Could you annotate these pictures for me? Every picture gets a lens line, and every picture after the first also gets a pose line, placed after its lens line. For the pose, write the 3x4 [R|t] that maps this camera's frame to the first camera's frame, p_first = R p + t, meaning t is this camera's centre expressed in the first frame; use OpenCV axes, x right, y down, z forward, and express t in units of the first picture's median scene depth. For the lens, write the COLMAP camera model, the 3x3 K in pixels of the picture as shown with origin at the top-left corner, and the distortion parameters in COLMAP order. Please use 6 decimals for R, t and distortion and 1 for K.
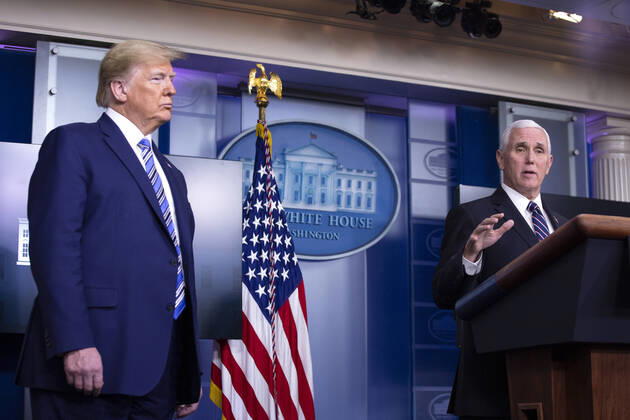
lens RADIAL K [[1361.7, 0, 291.7], [0, 1361.7, 190.7], [0, 0, 1]] dist [-0.032704, 0.000000]
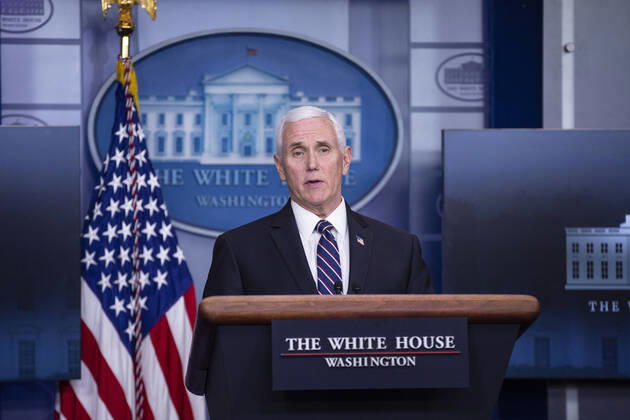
lens RADIAL K [[3286.1, 0, 279.1], [0, 3286.1, 192.4], [0, 0, 1]] dist [1.201673, 0.000000]
pose [[0.950733, -0.016949, -0.309546, 0.523196], [0.060730, 0.989340, 0.132354, -0.183674], [0.304003, -0.144632, 0.941628, -0.509913]]
